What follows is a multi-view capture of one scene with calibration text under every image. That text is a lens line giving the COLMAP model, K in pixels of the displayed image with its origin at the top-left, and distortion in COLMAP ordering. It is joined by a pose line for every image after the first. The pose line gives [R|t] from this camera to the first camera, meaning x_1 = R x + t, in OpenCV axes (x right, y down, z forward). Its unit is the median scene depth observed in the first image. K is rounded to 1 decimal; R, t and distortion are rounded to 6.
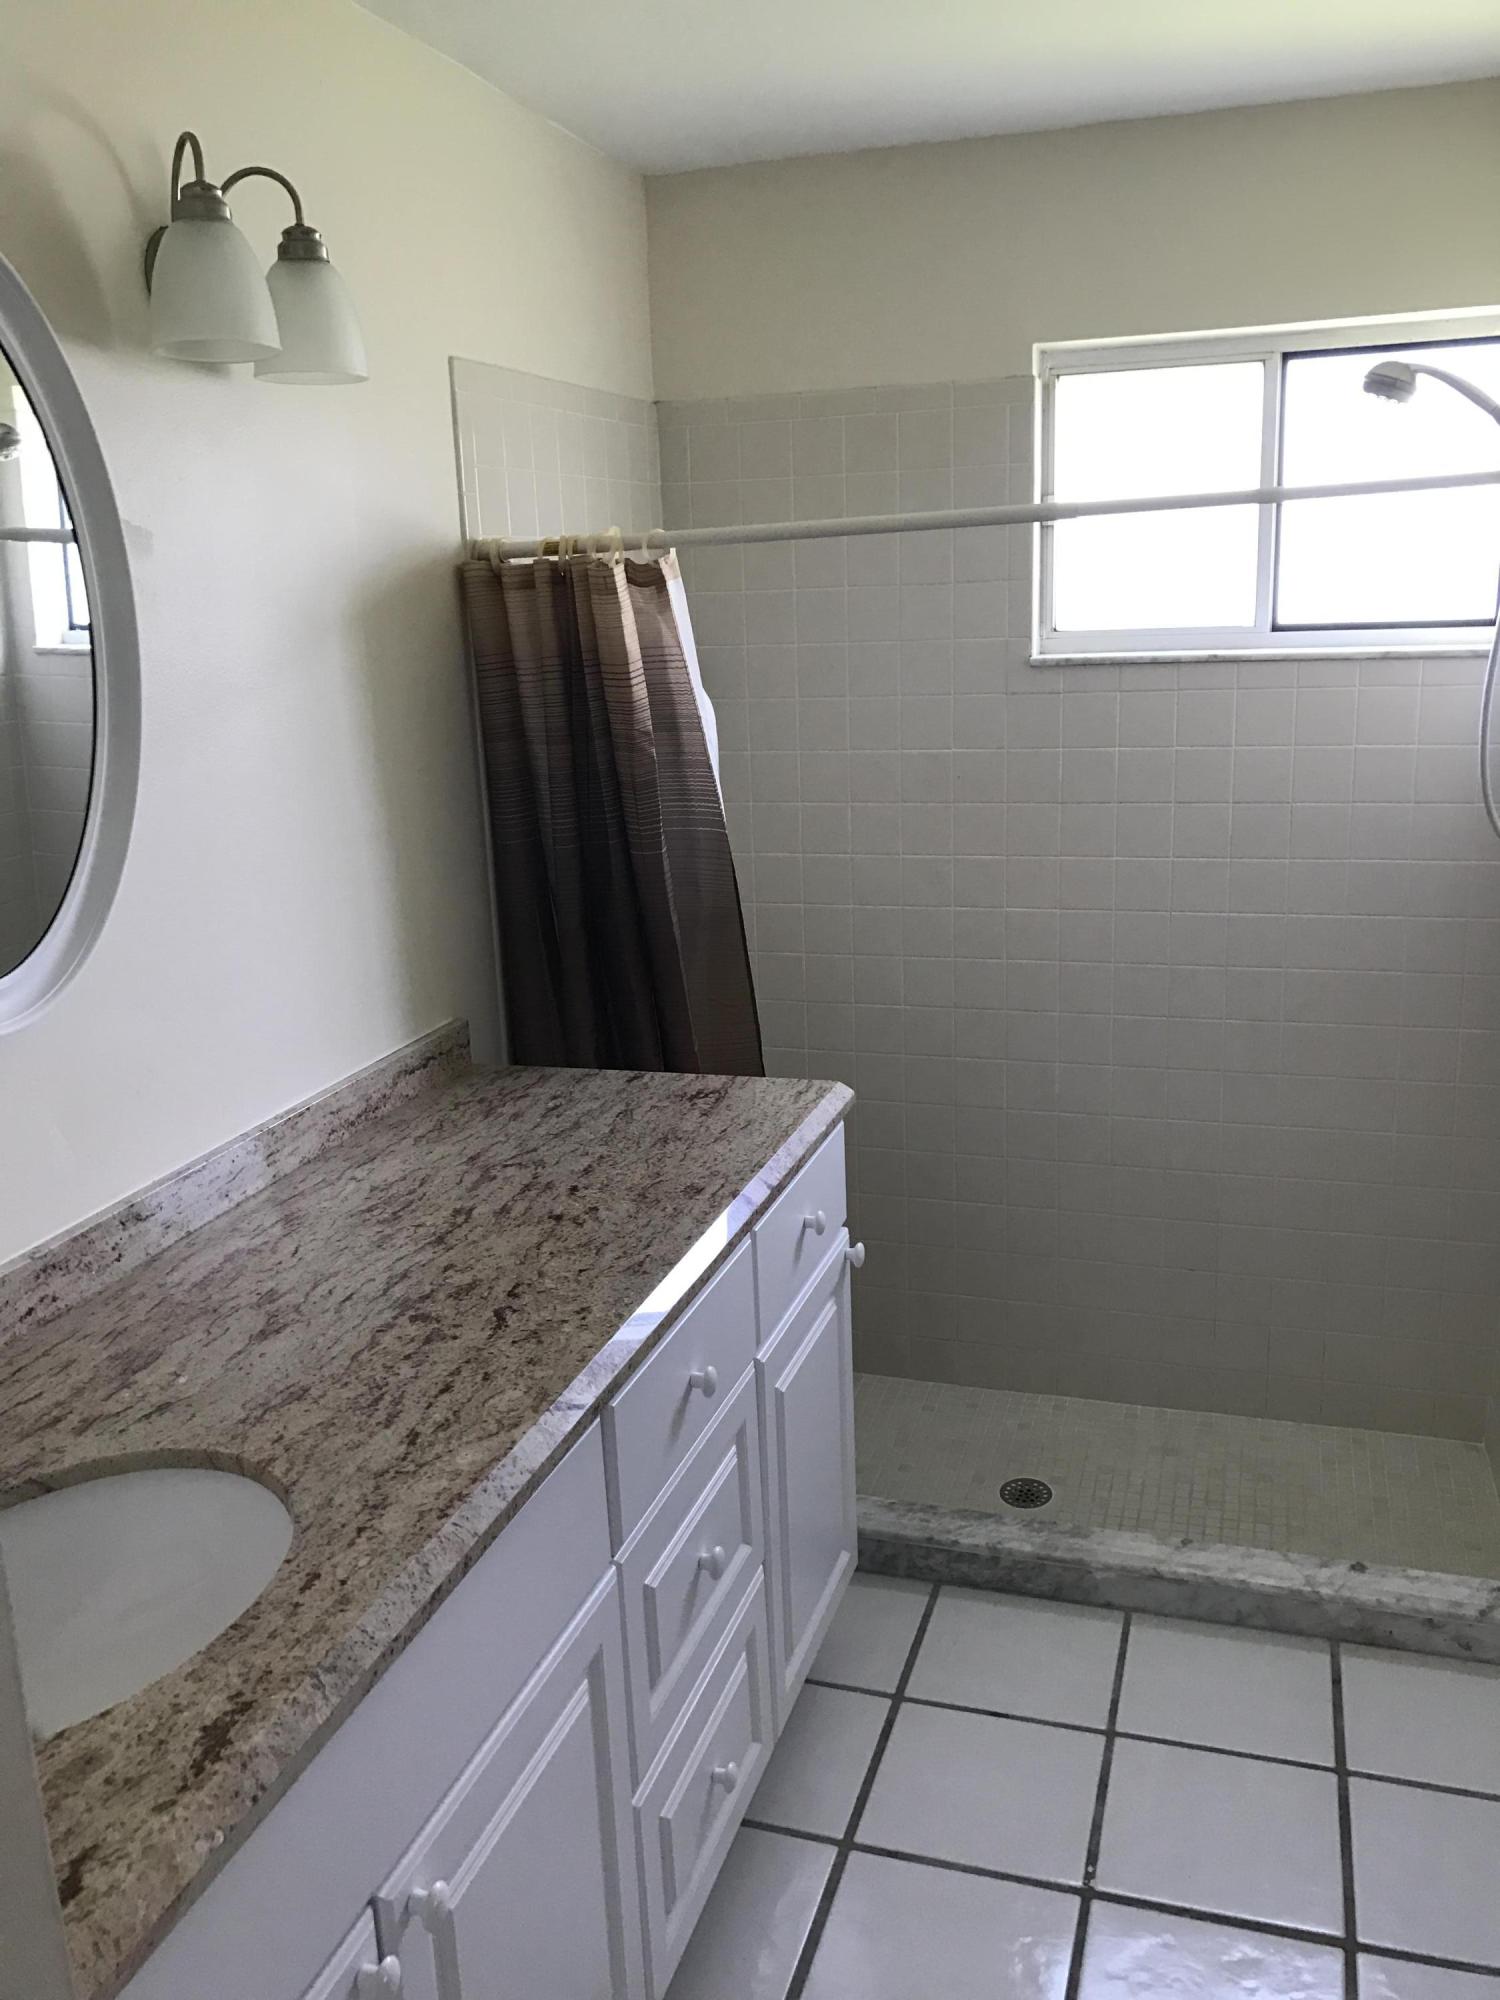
lens RADIAL K [[1642.7, 0, 755.0], [0, 1642.7, 1003.7], [0, 0, 1]] dist [0.043904, -0.043635]
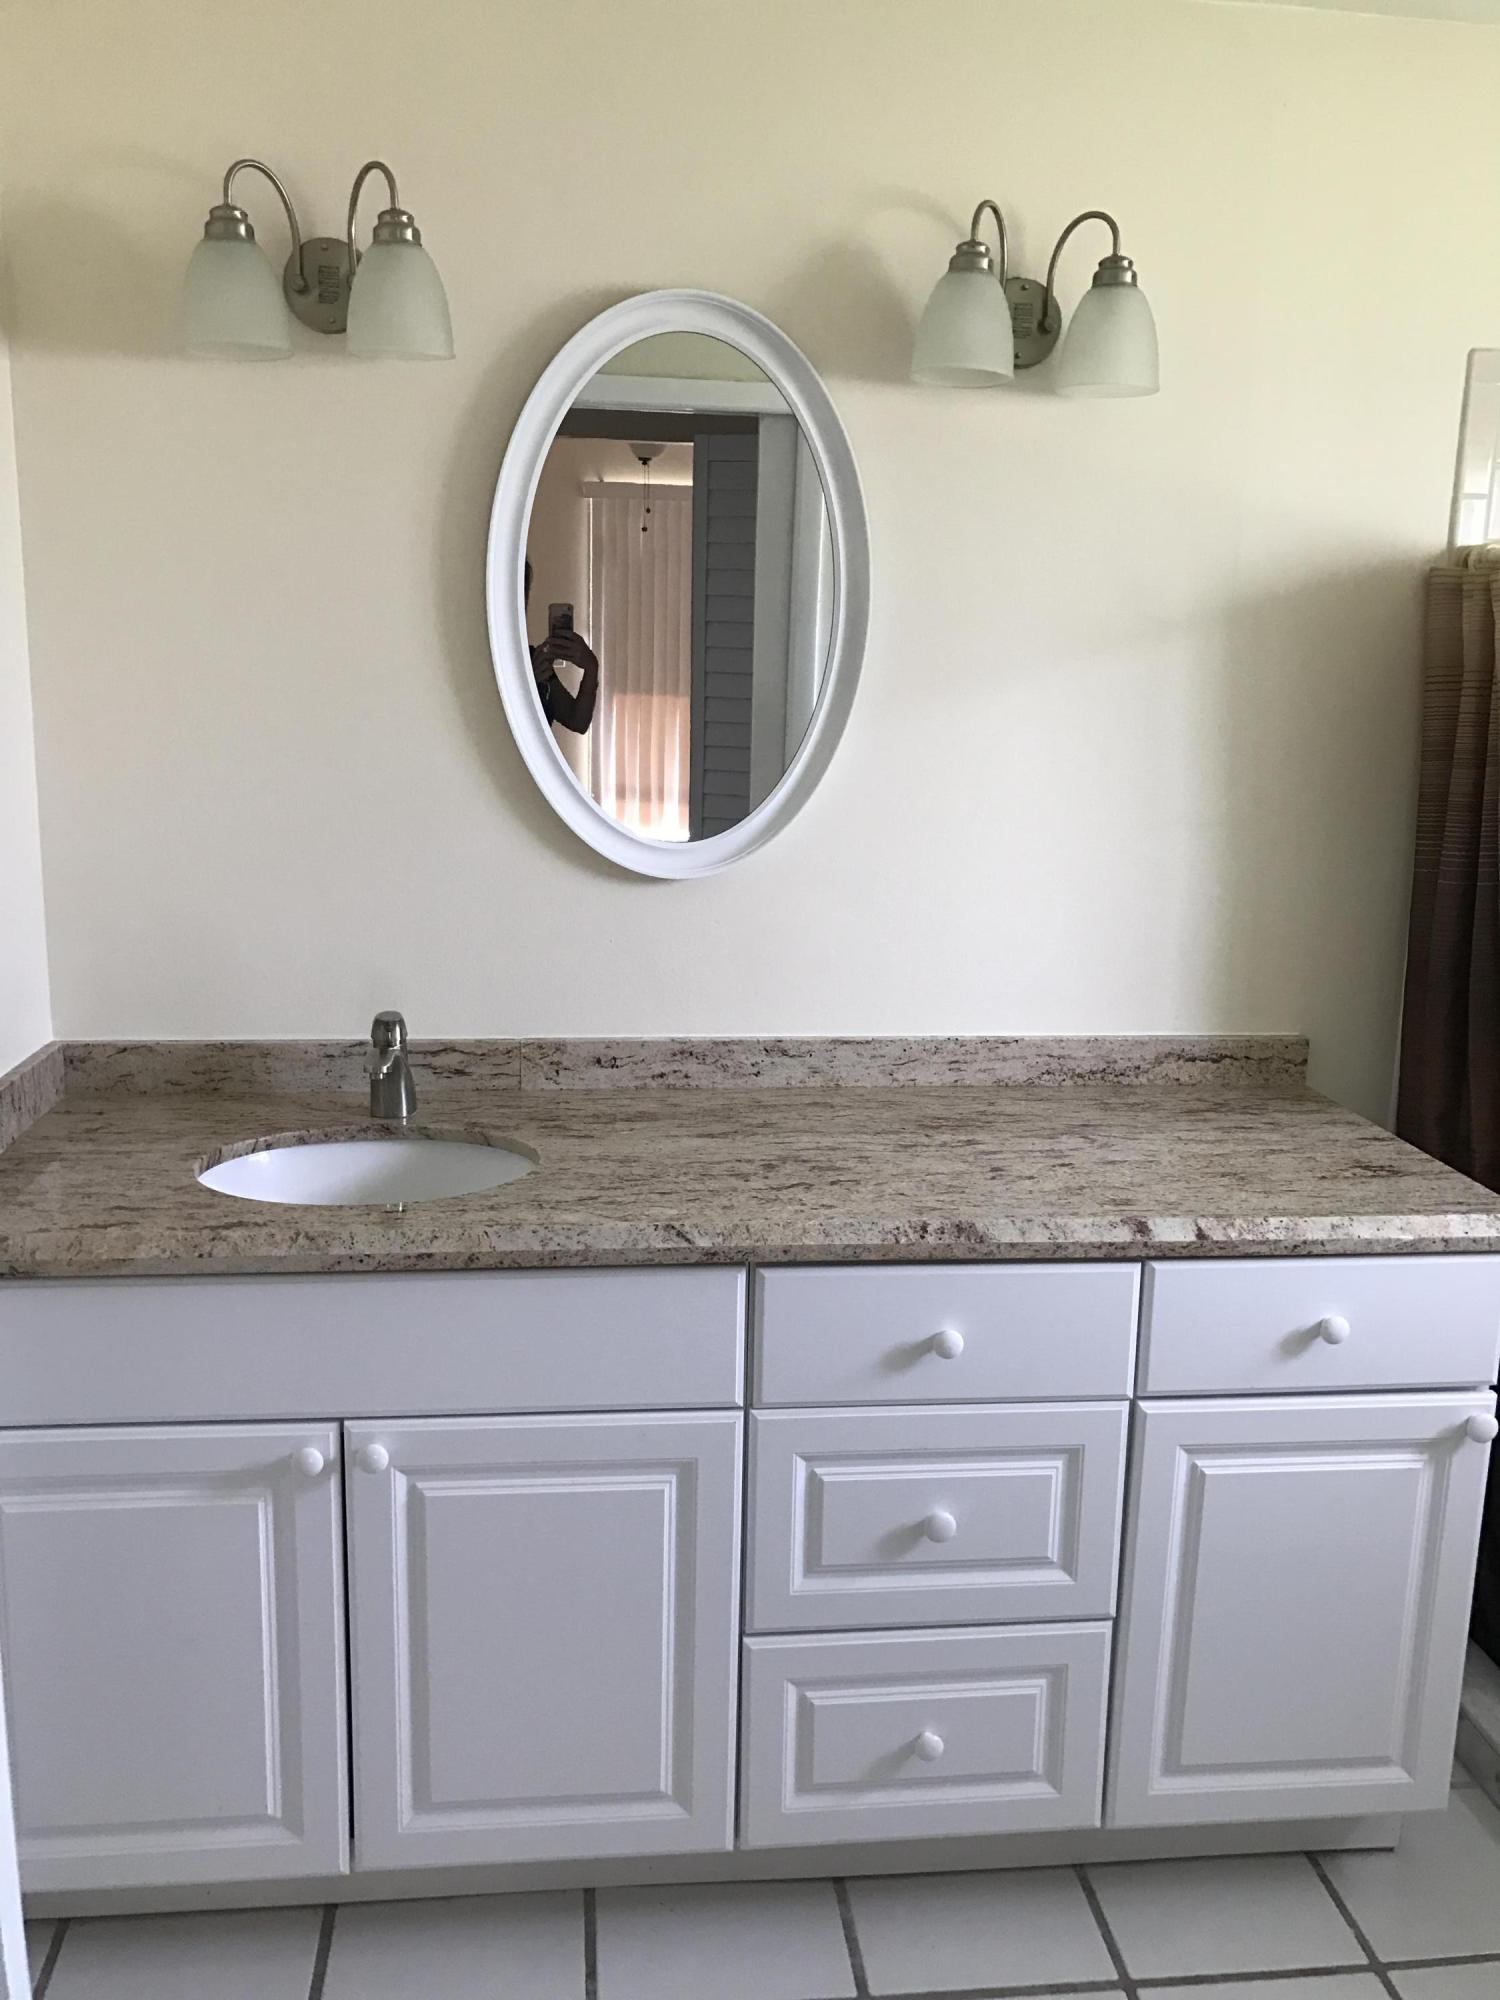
lens RADIAL K [[1642.7, 0, 758.3], [0, 1642.7, 993.9], [0, 0, 1]] dist [0.043904, -0.043635]
pose [[0.418842, 0.232197, -0.877870, 0.713513], [-0.266592, 0.955596, 0.125561, -0.068456], [0.868044, 0.181443, 0.462146, 0.363233]]
